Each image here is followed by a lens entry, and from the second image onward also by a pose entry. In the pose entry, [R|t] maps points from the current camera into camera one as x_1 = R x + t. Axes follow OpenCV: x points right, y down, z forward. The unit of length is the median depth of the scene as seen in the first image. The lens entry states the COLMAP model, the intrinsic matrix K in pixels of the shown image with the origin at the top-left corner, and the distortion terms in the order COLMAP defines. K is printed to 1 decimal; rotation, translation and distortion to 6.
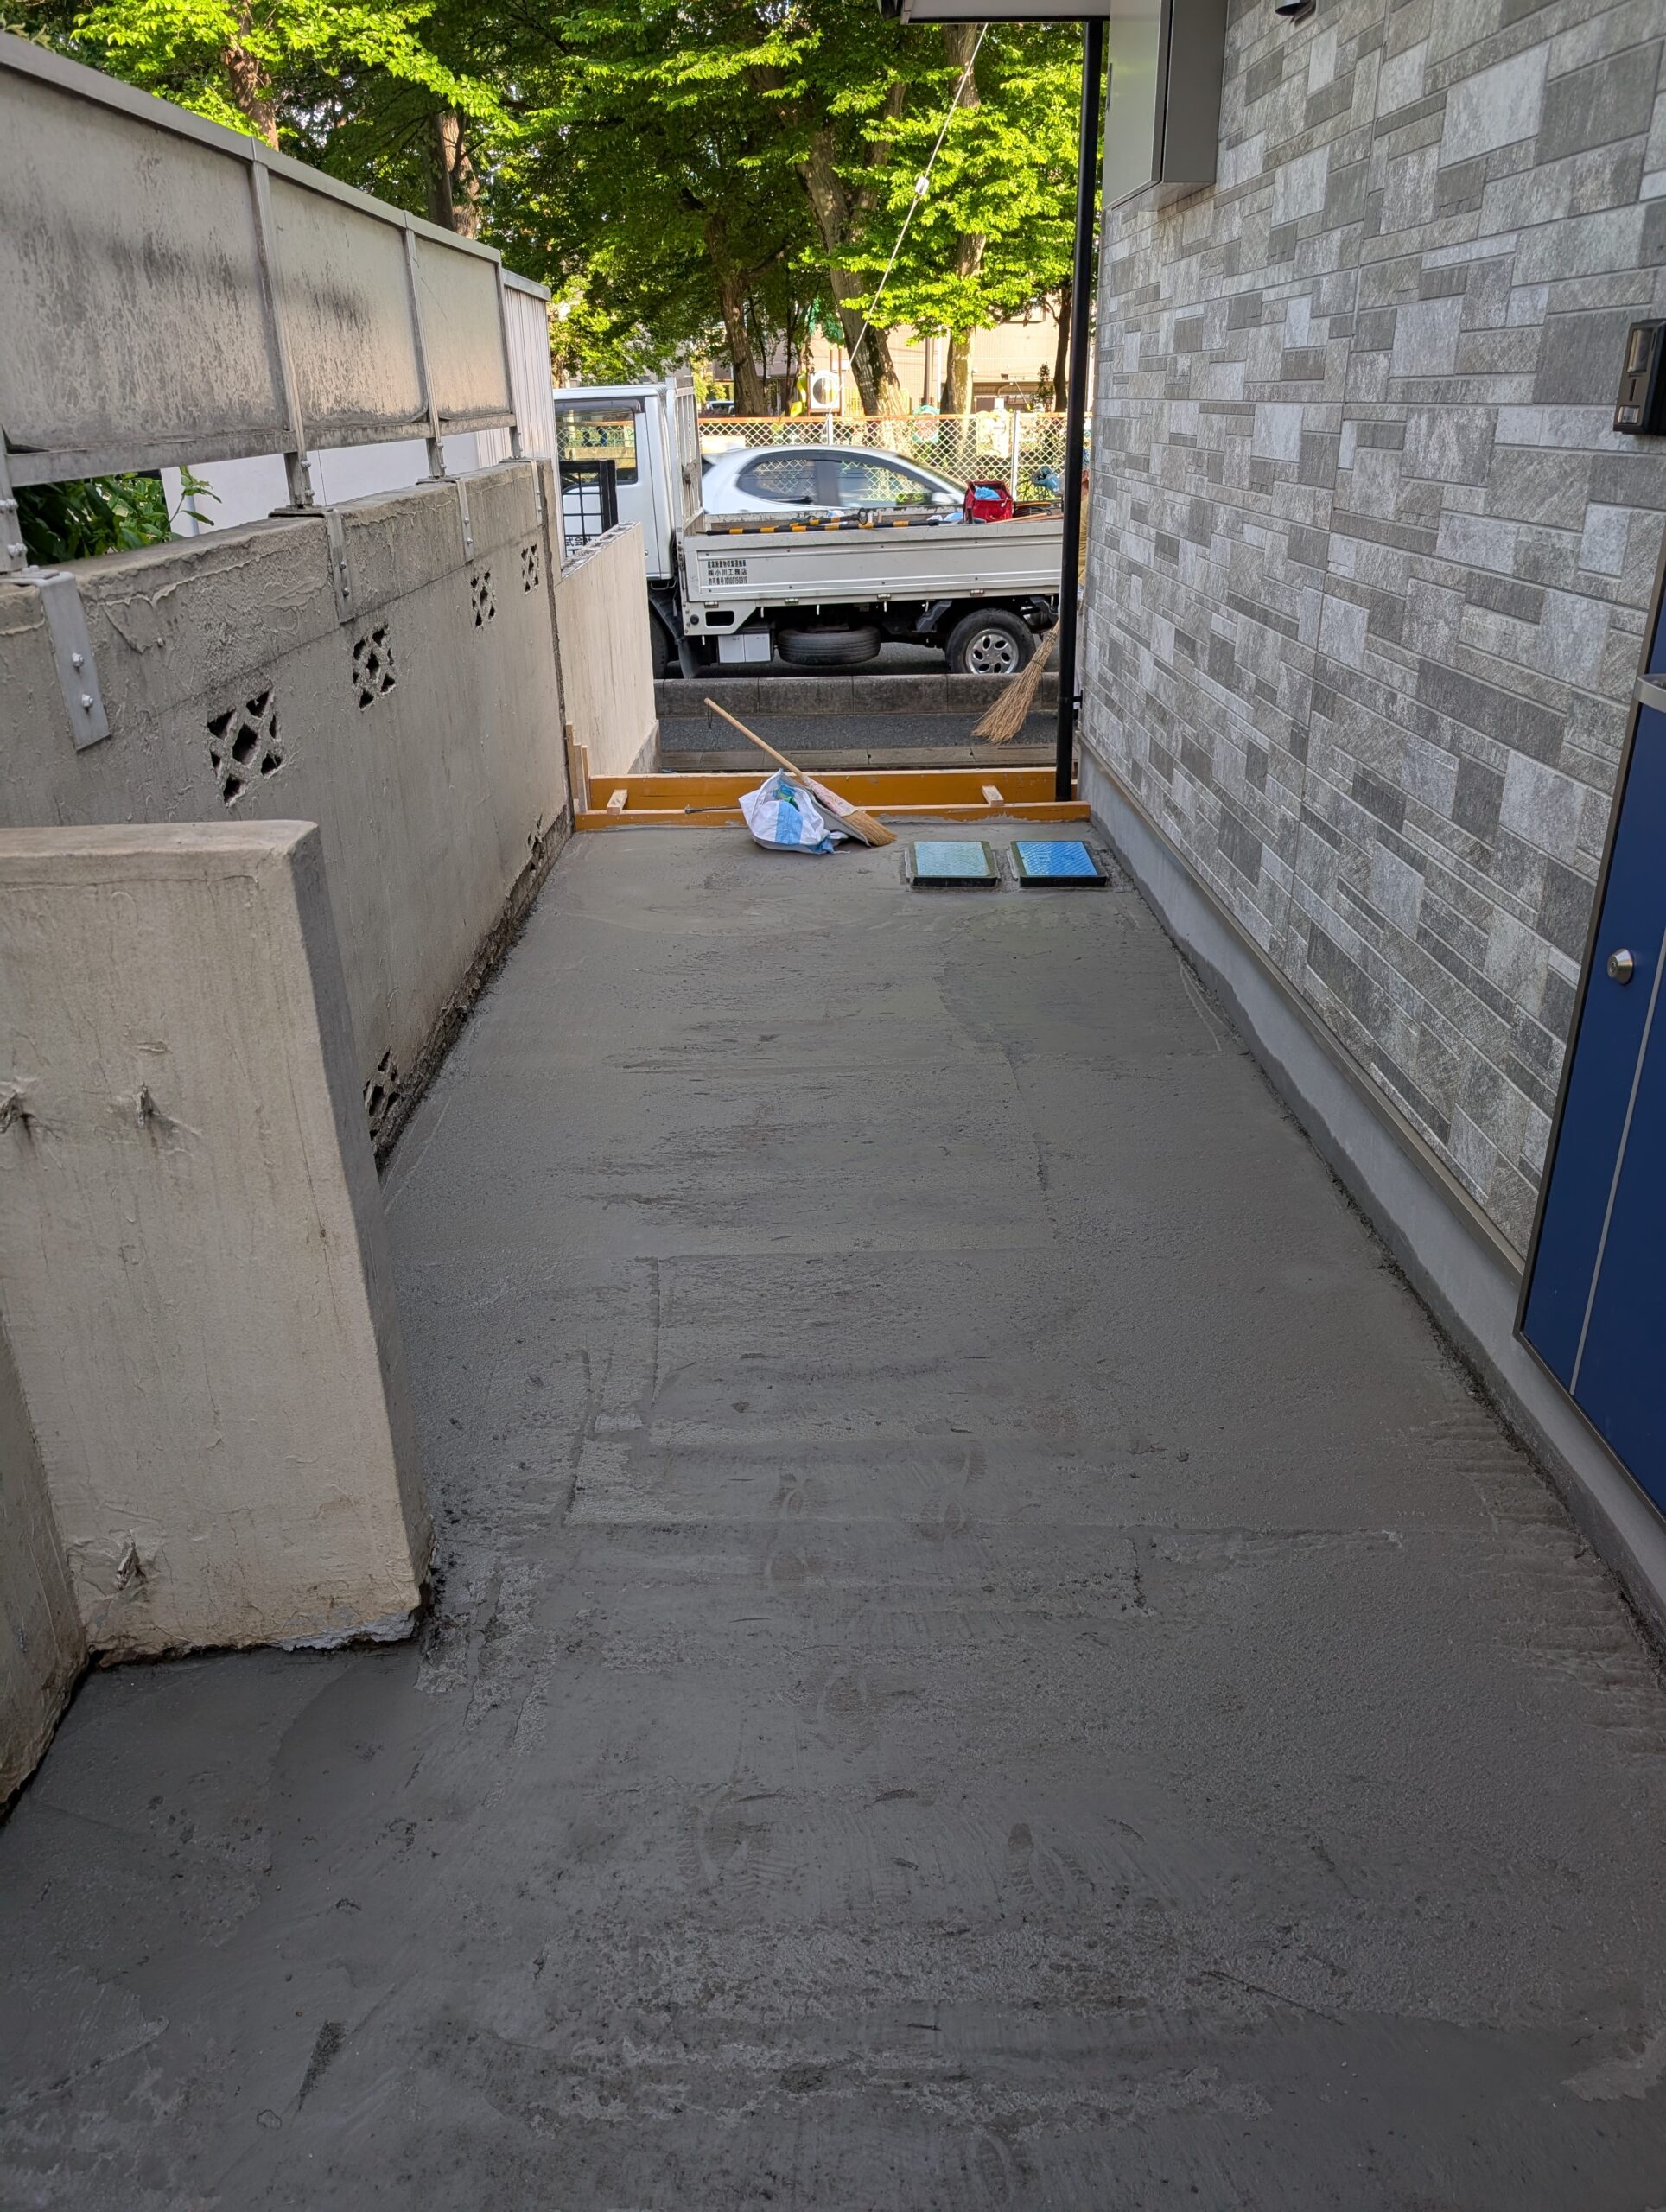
lens RADIAL K [[1586.4, 0, 841.1], [0, 1586.4, 1115.0], [0, 0, 1]] dist [0.013031, -0.008707]
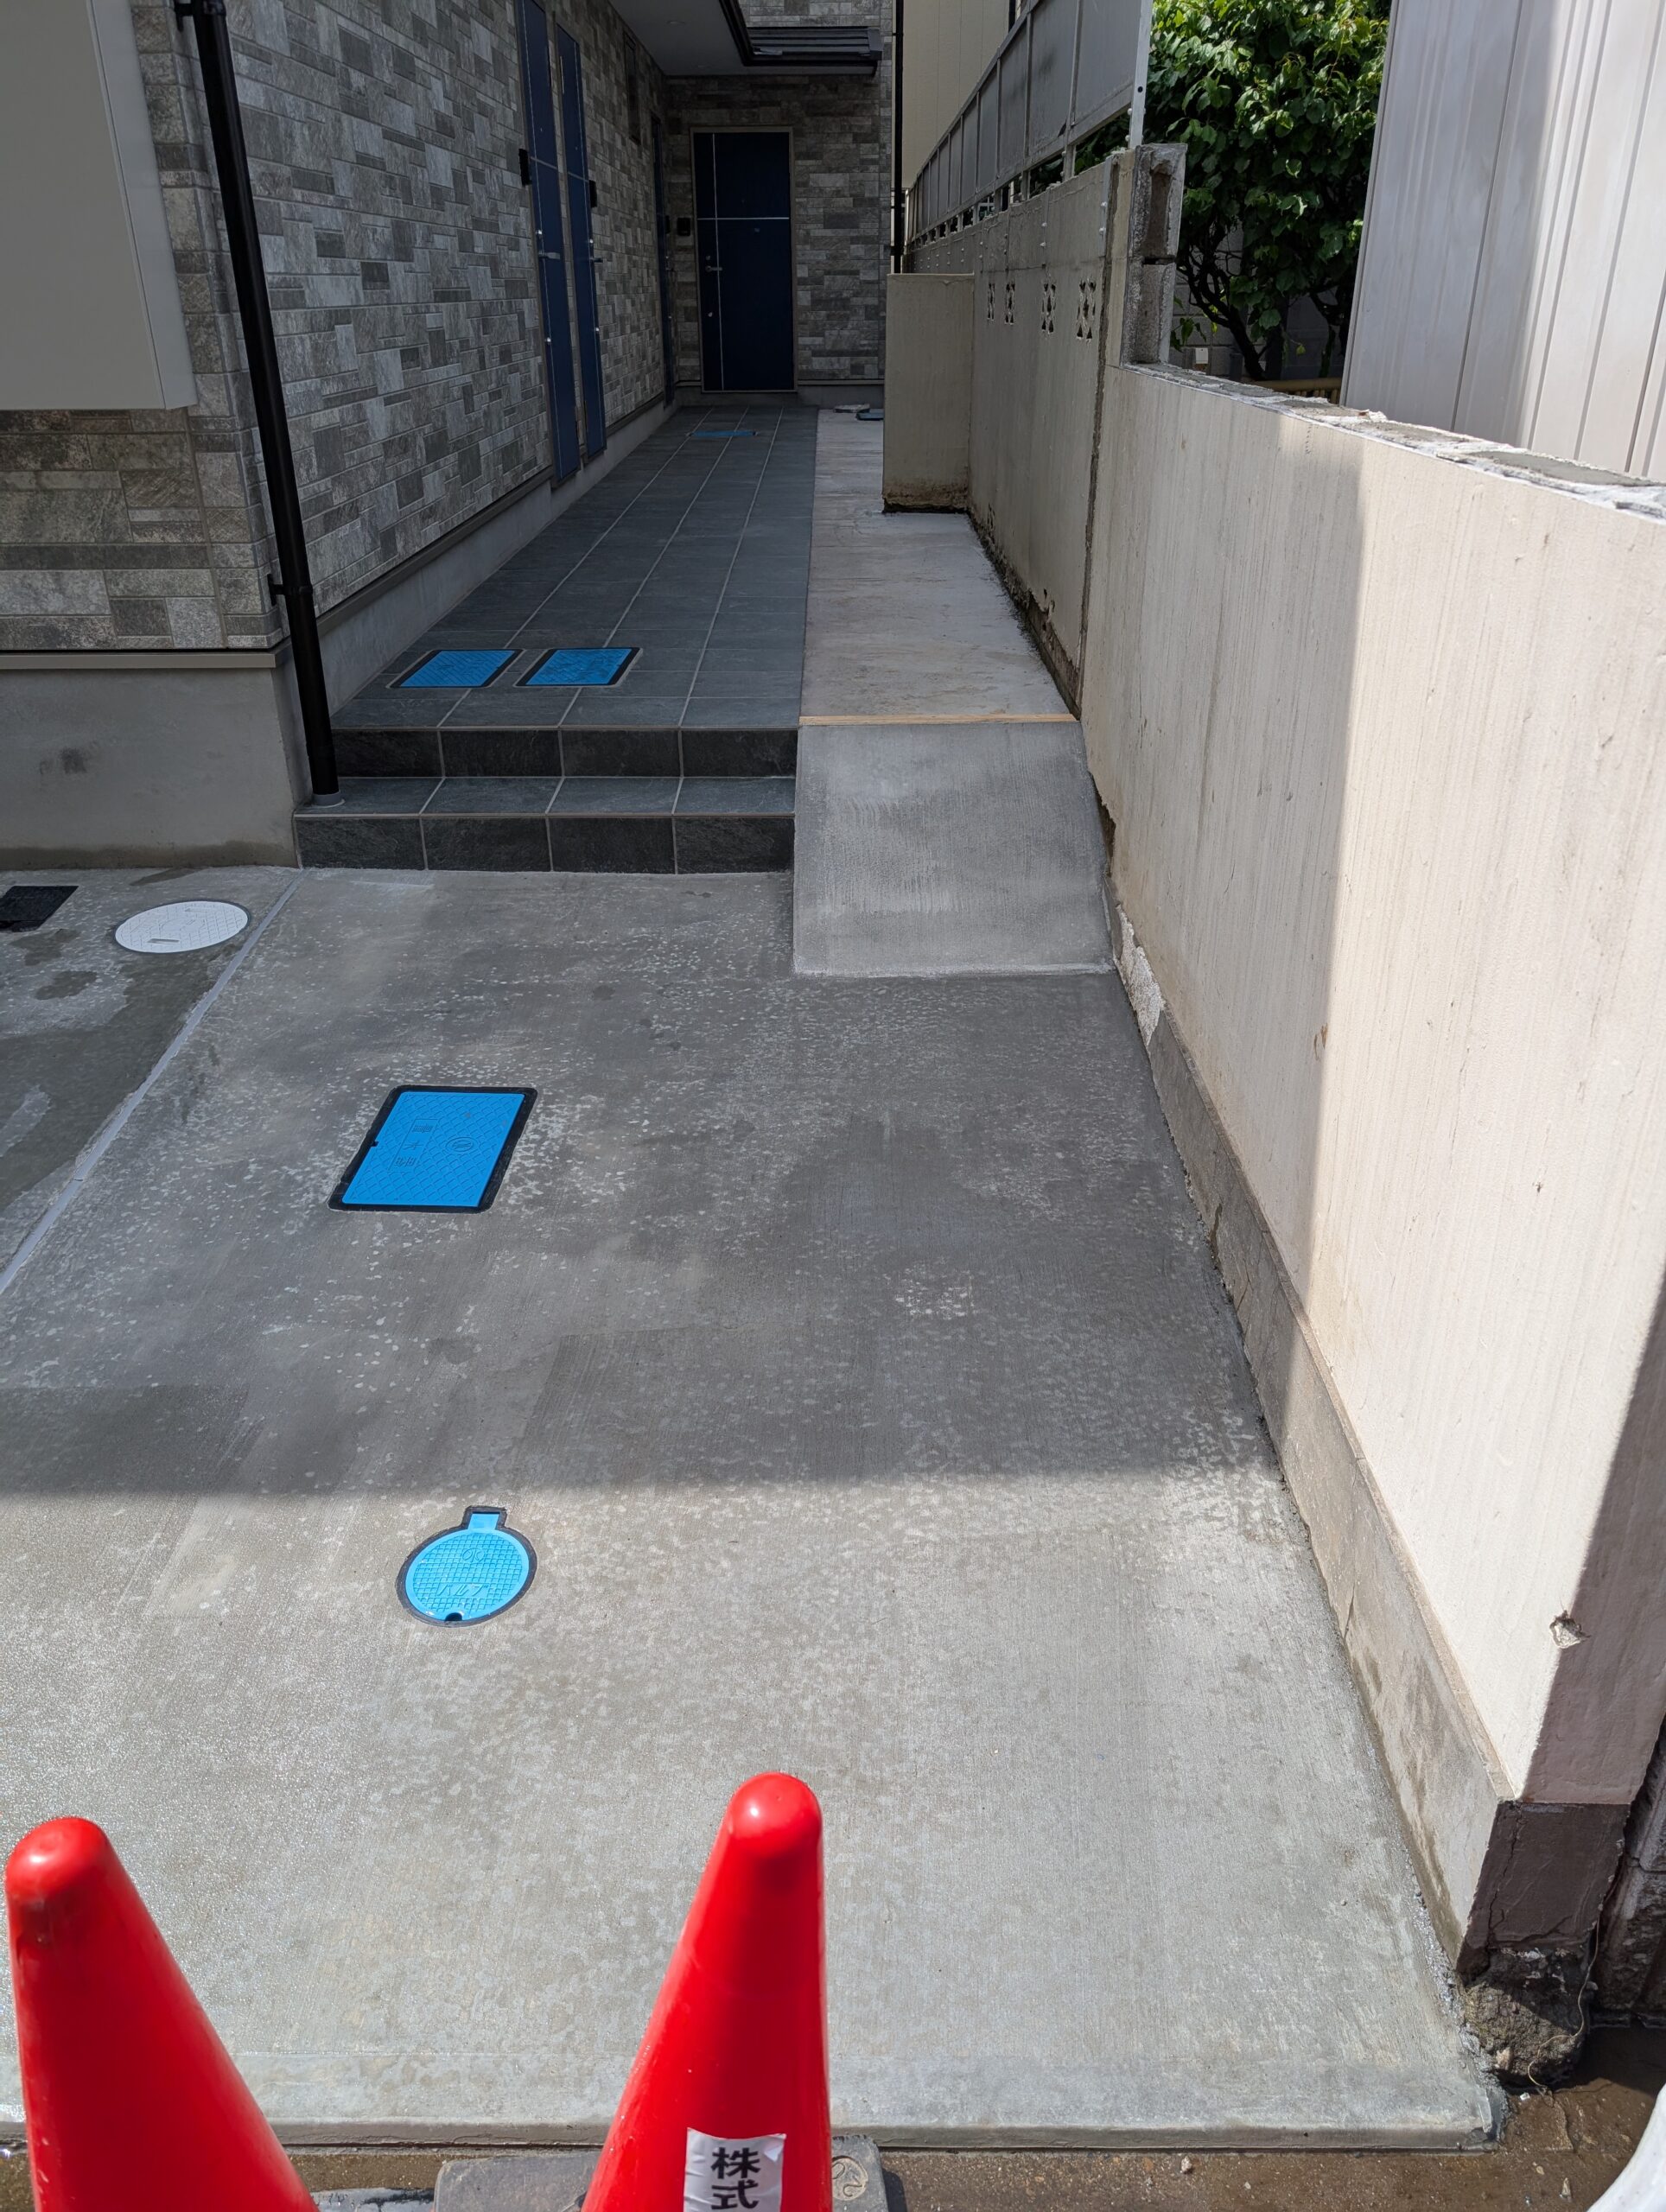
lens RADIAL K [[1586.4, 0, 842.8], [0, 1586.4, 1088.9], [0, 0, 1]] dist [0.013031, -0.008707]
pose [[-0.999712, 0.009966, 0.021831, -0.167504], [0.023266, 0.625480, 0.779893, -1.300155], [-0.005883, 0.780177, -0.625532, 3.246147]]
